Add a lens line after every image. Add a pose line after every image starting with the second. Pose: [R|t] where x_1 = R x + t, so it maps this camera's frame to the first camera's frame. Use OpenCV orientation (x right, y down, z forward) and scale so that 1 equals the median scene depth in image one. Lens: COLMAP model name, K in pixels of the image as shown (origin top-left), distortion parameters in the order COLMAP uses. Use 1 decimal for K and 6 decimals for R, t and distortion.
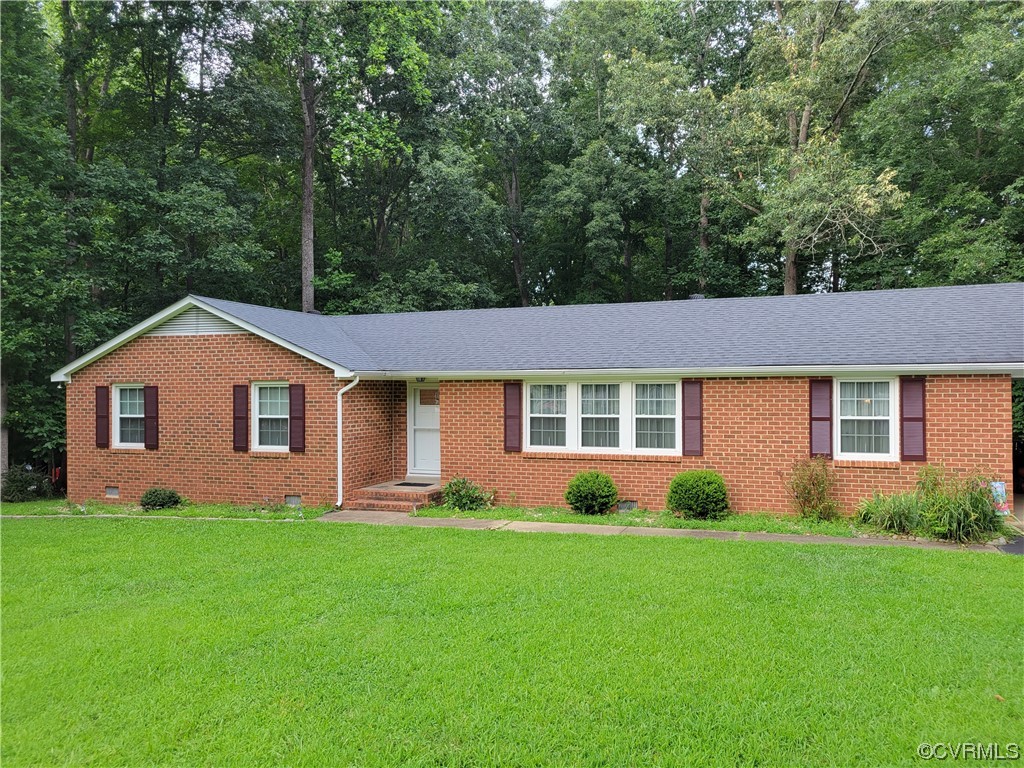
lens RADIAL K [[785.2, 0, 512.0], [0, 785.2, 384.0], [0, 0, 1]] dist [0.051407, -0.001684]
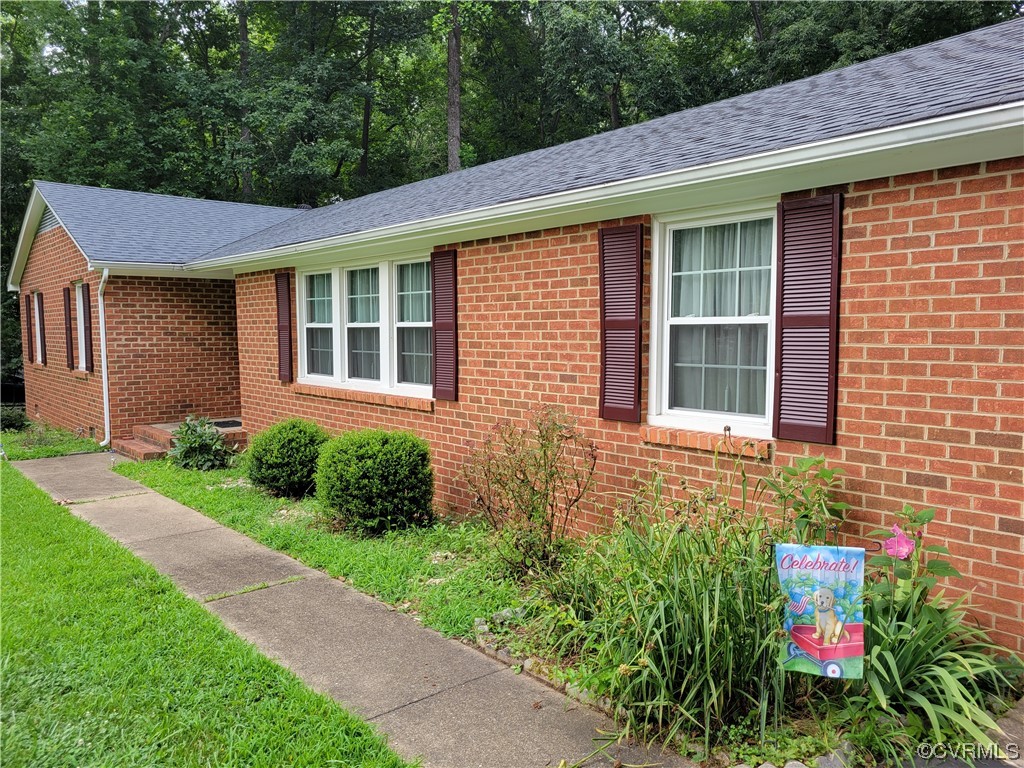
lens RADIAL K [[772.3, 0, 512.0], [0, 772.3, 384.0], [0, 0, 1]] dist [0.052769, -0.039509]
pose [[0.873144, 0.036552, -0.486089, 0.530277], [0.004637, 0.996517, 0.083264, 0.040871], [0.487440, -0.074956, 0.869933, 0.615312]]
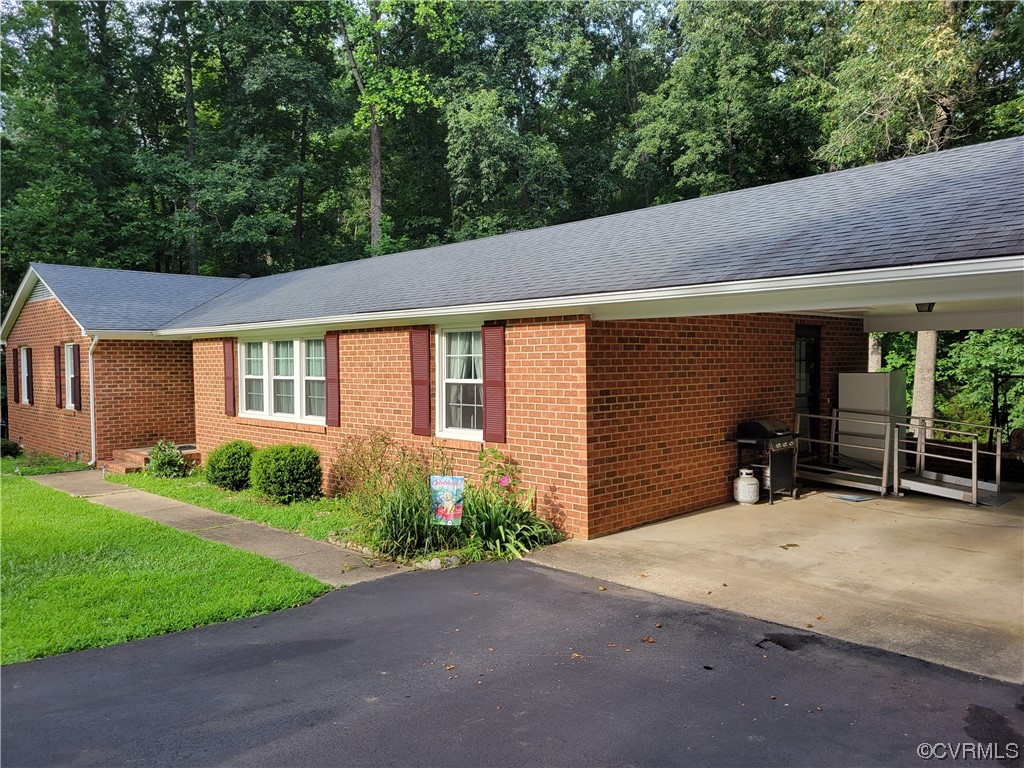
lens RADIAL K [[772.3, 0, 512.0], [0, 772.3, 384.0], [0, 0, 1]] dist [0.052769, -0.039509]
pose [[0.905557, 0.010106, -0.424104, 0.770304], [0.007849, 0.999146, 0.040570, 0.016706], [0.424152, -0.040067, 0.904704, 0.369082]]
